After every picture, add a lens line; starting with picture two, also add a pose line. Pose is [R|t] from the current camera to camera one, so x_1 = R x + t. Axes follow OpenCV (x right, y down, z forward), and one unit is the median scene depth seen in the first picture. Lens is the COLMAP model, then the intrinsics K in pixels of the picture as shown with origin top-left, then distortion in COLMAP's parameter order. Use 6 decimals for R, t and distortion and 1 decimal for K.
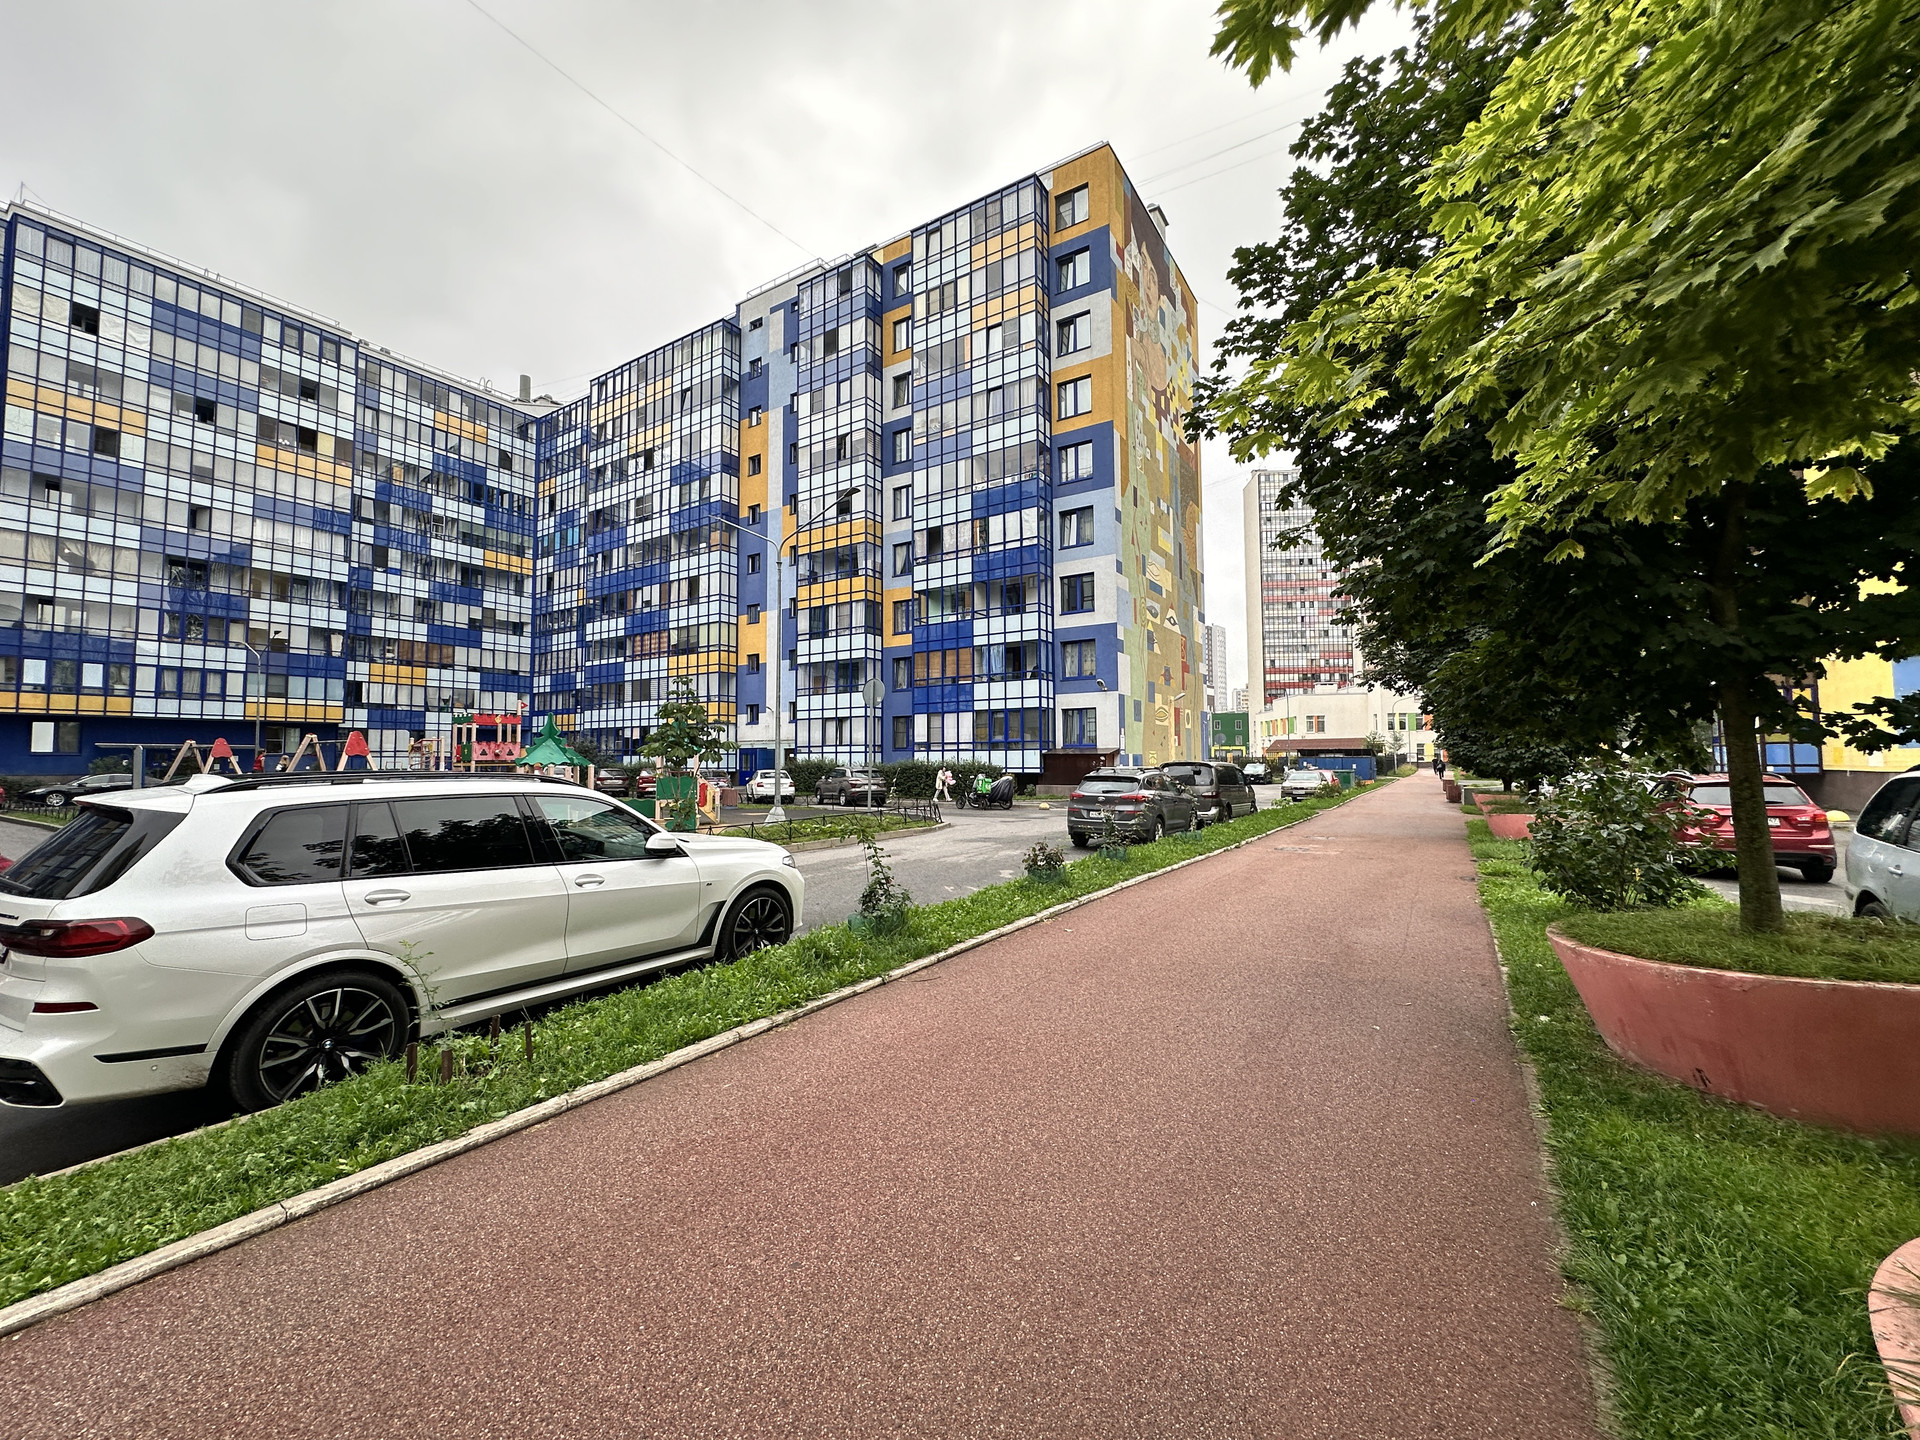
lens RADIAL K [[774.9, 0, 967.4], [0, 774.9, 719.6], [0, 0, 1]] dist [-0.005750, 0.000765]
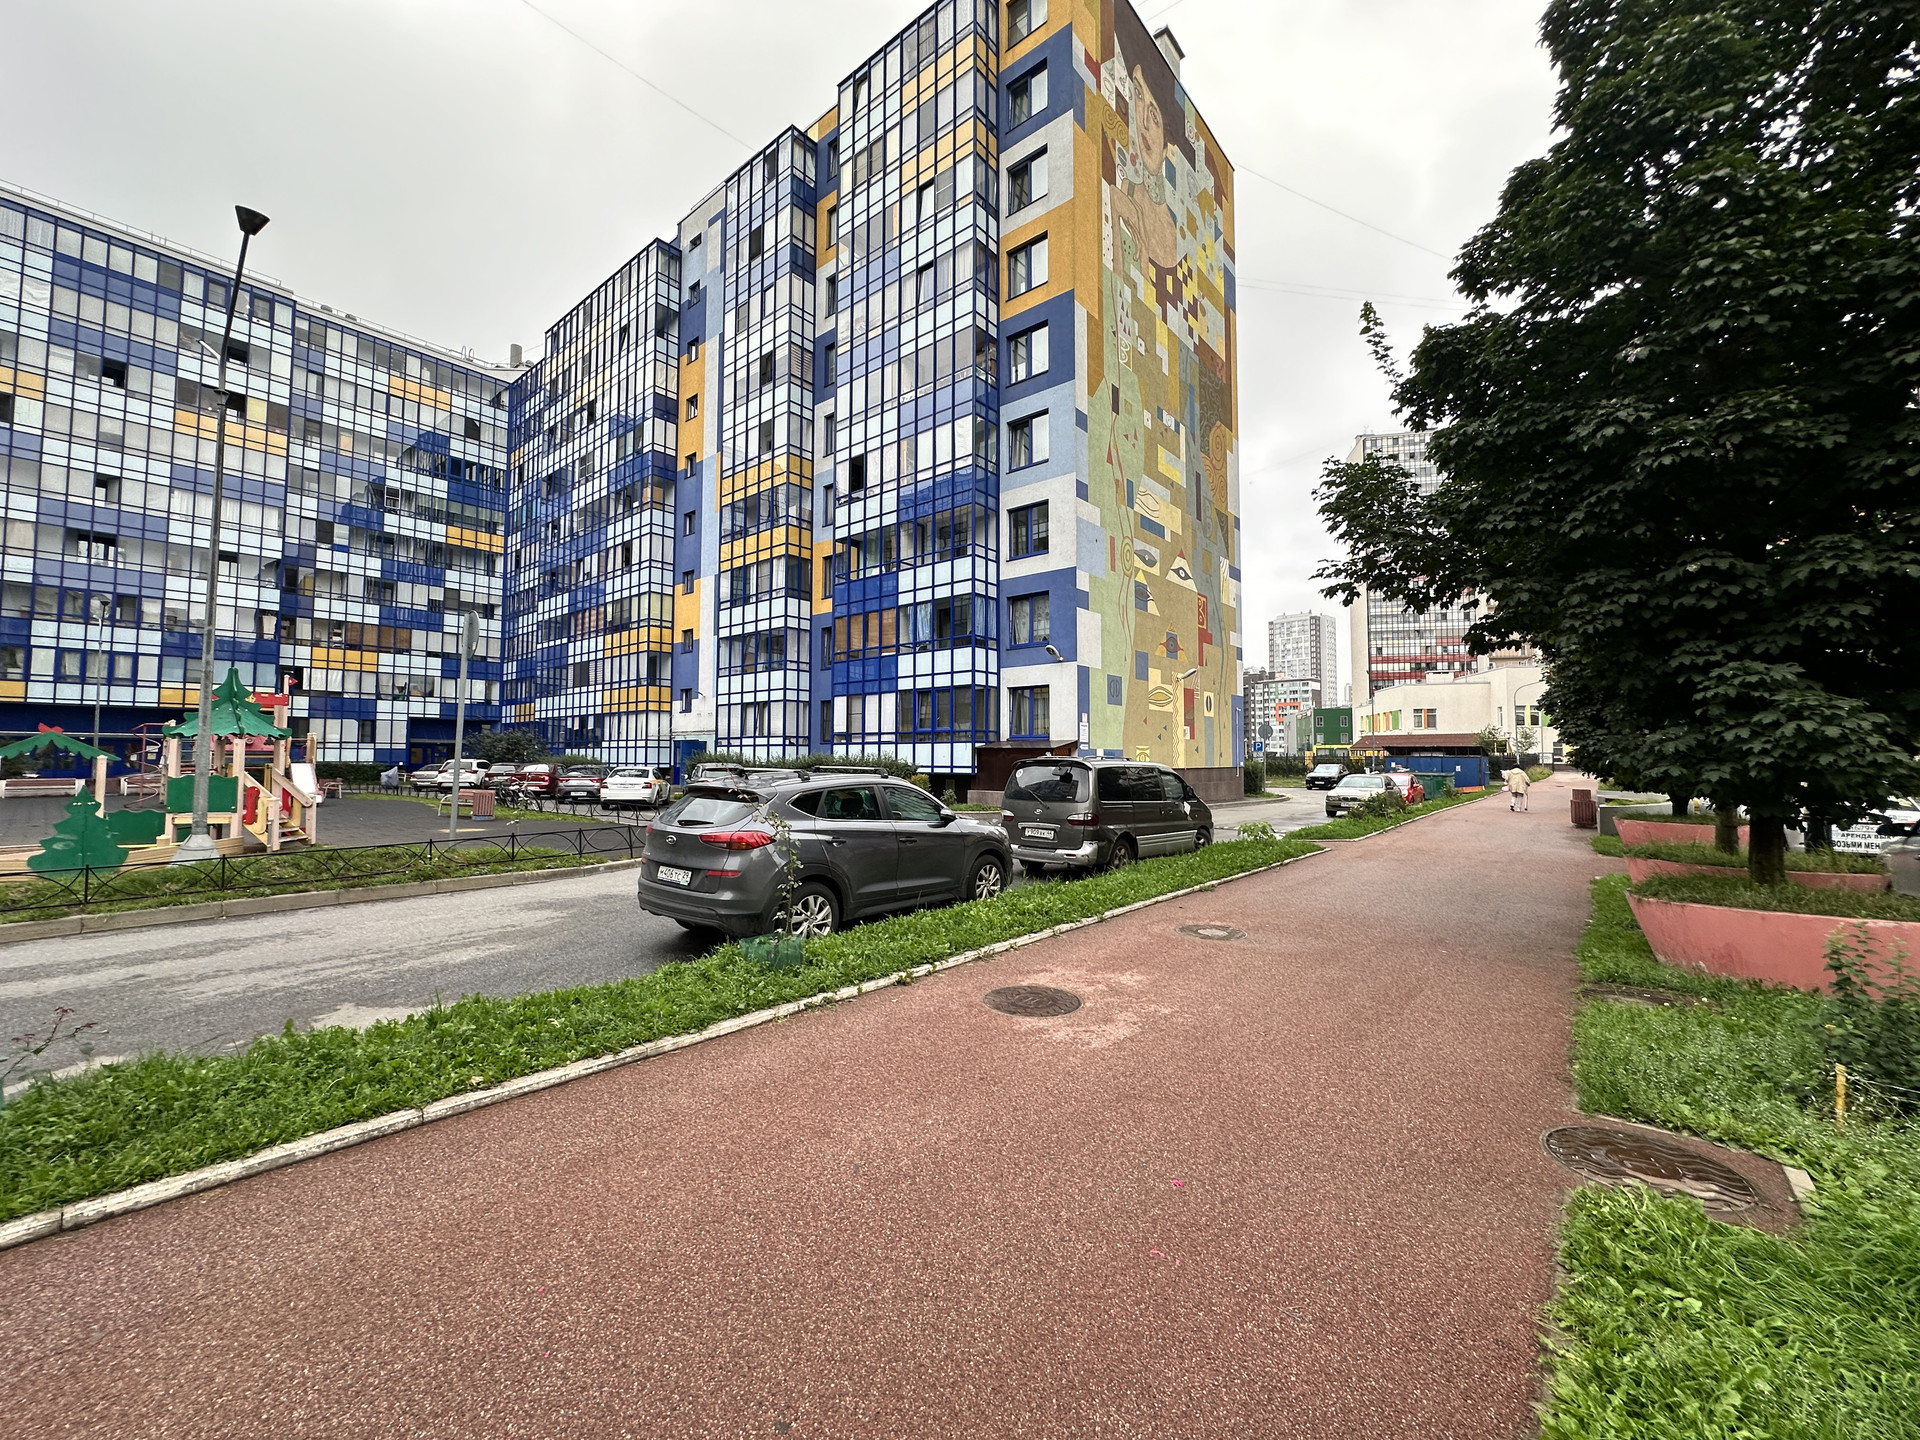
lens RADIAL K [[774.9, 0, 967.4], [0, 774.9, 719.6], [0, 0, 1]] dist [-0.005750, 0.000765]
pose [[0.991381, 0.001366, -0.131007, 0.154970], [-0.001041, 0.999996, 0.002548, 0.012814], [0.131010, -0.002389, 0.991378, 0.224176]]
